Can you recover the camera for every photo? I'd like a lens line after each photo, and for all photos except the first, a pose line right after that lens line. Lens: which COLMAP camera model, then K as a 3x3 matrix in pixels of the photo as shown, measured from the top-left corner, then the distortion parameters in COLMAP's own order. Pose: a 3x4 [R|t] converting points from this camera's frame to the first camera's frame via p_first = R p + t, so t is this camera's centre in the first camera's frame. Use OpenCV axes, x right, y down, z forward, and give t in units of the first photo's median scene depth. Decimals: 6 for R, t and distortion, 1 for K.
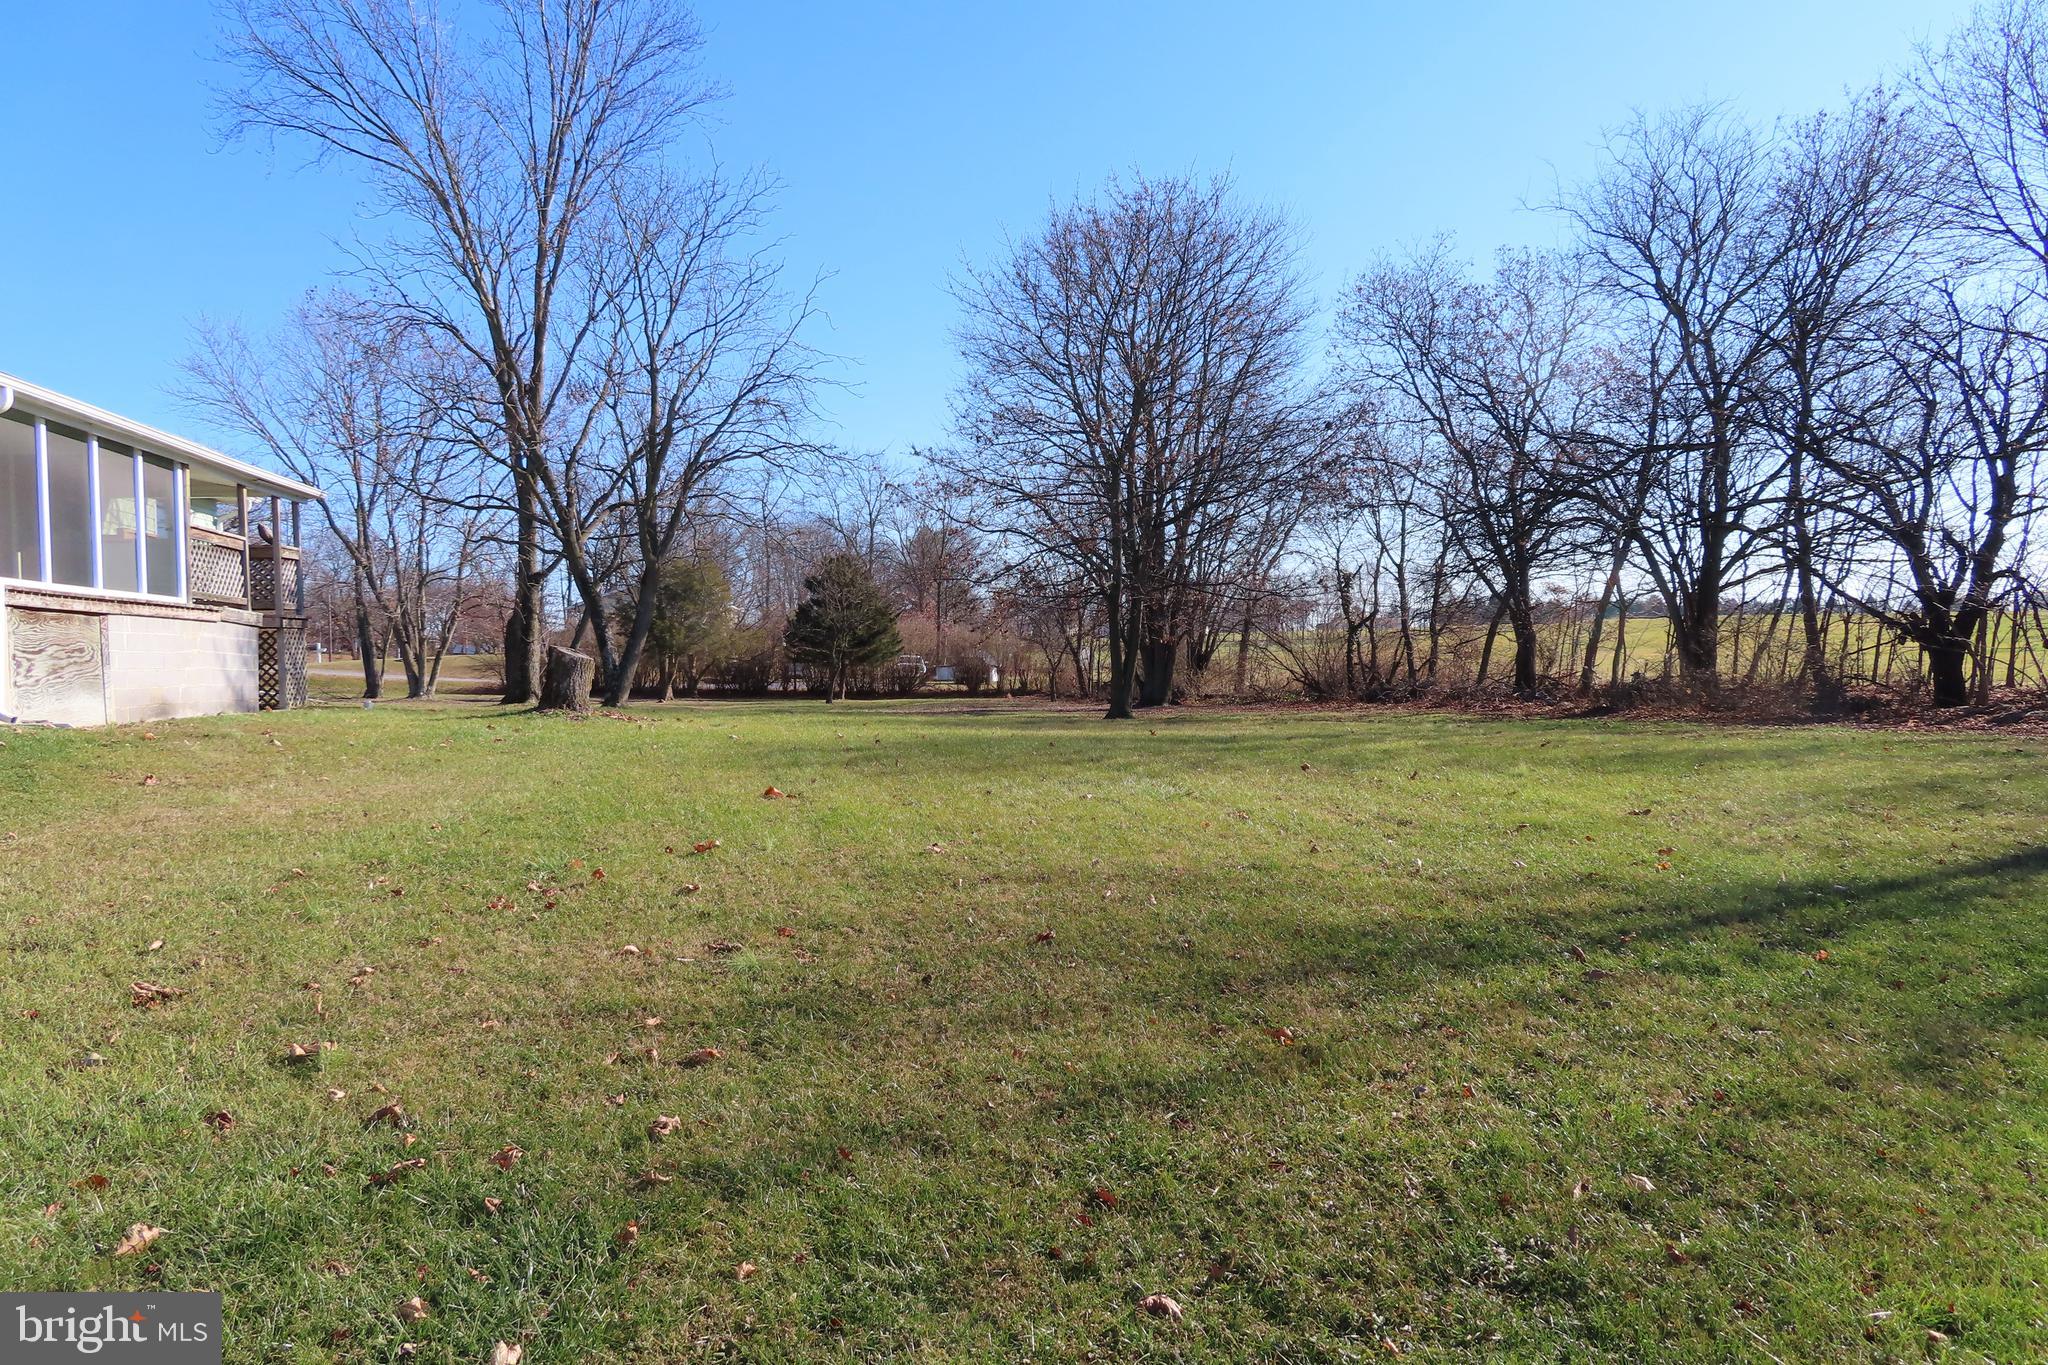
lens RADIAL K [[1455.9, 0, 1024.0], [0, 1455.9, 682.5], [0, 0, 1]] dist [-0.005729, -0.000366]
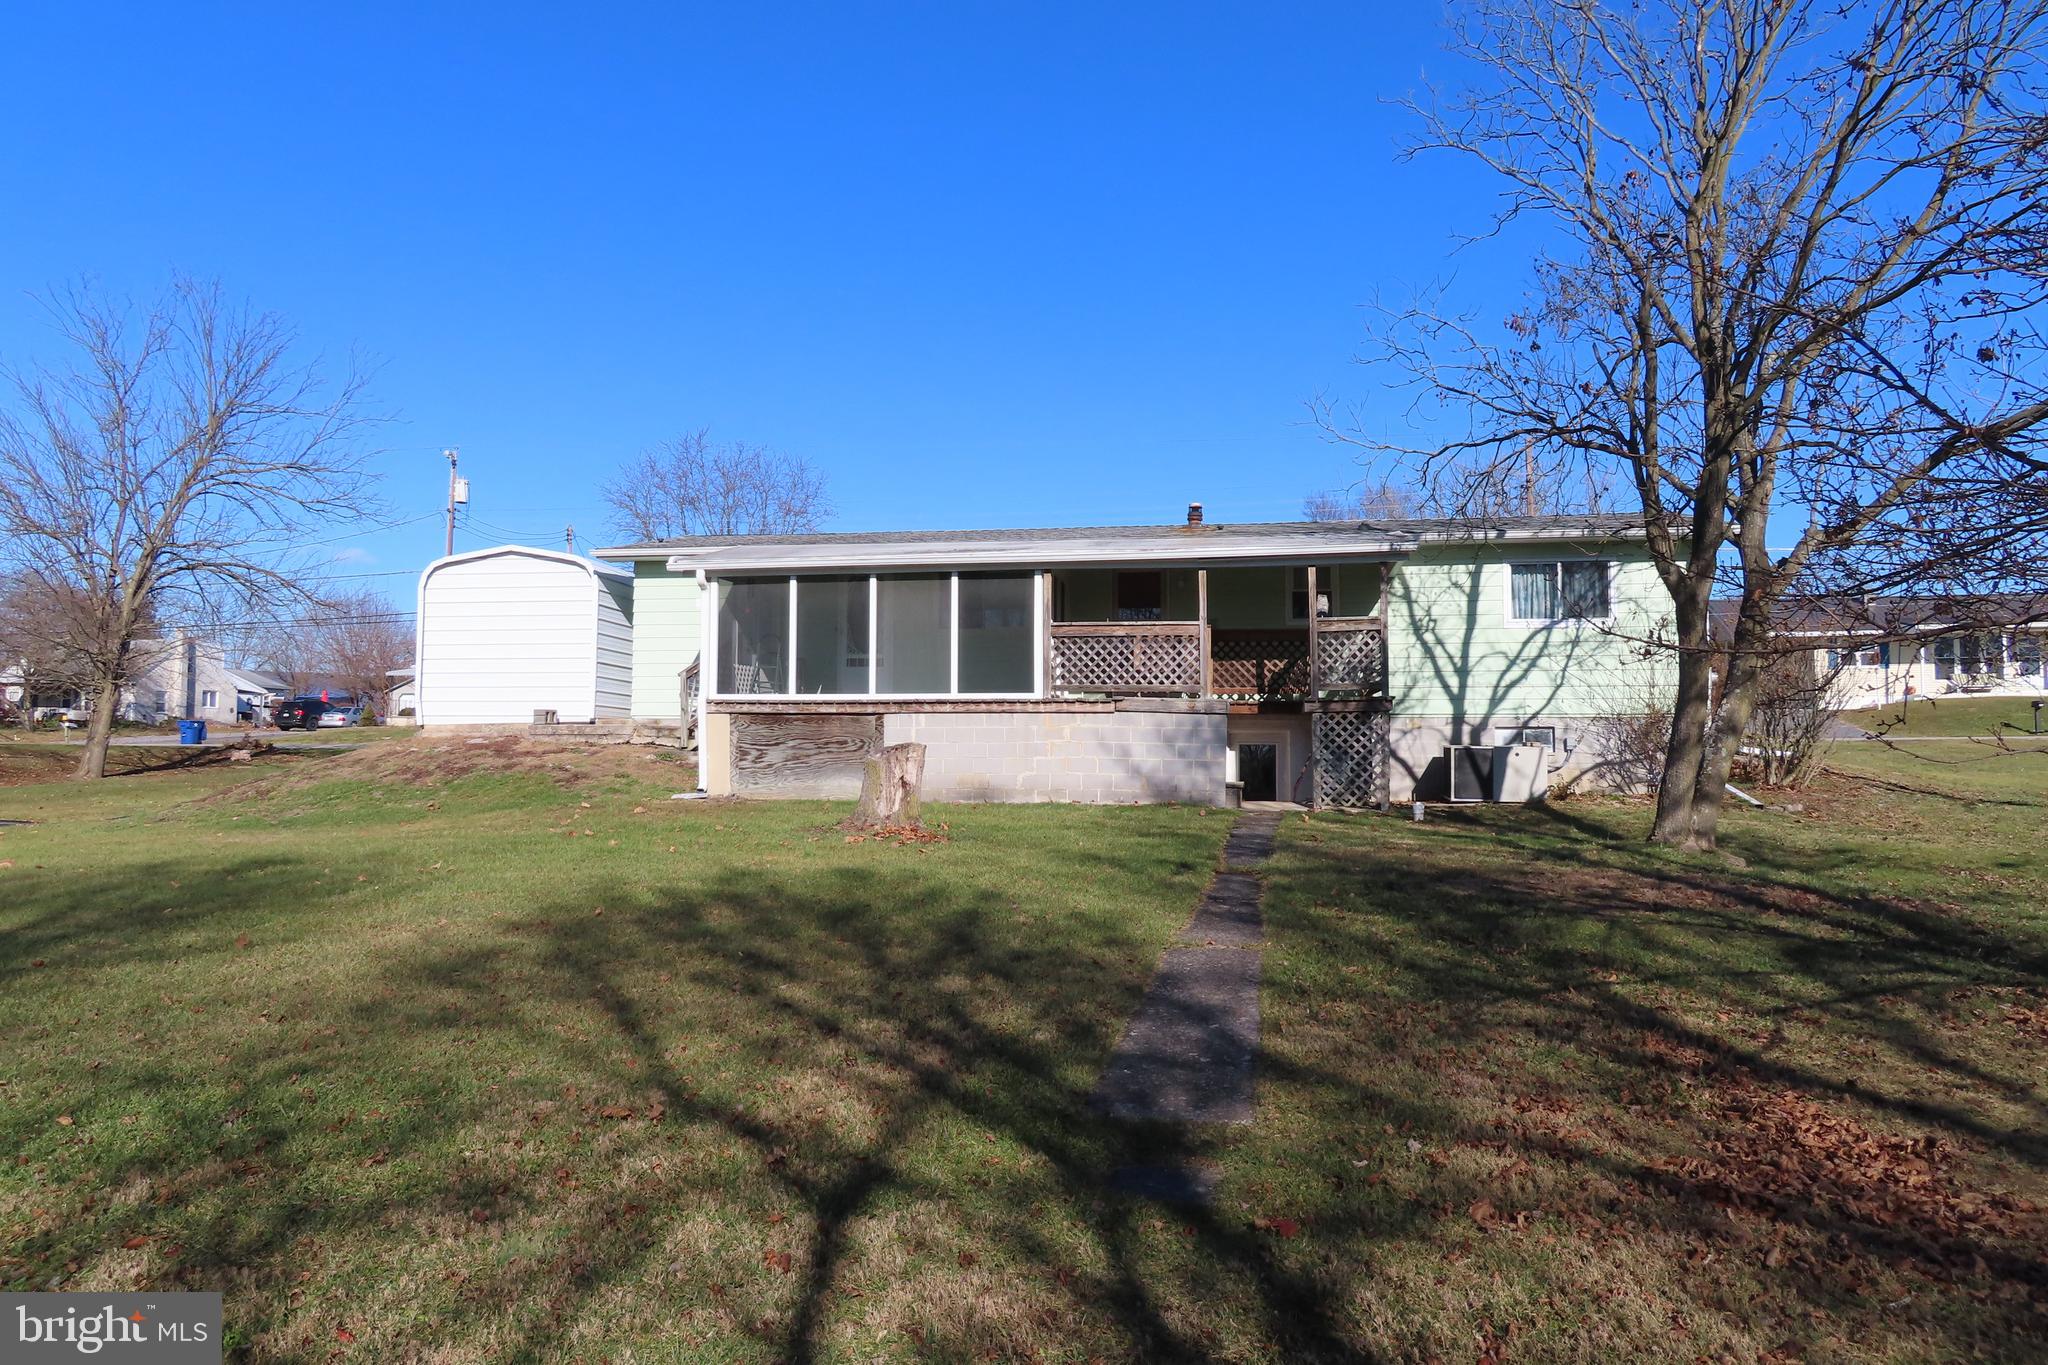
lens RADIAL K [[1455.0, 0, 1031.7], [0, 1455.0, 684.7], [0, 0, 1]] dist [-0.004157, -0.001848]
pose [[-0.340532, -0.016940, -0.940080, 0.304614], [-0.009617, 0.999848, -0.014534, -0.033079], [0.940184, 0.004092, -0.340643, 0.931300]]
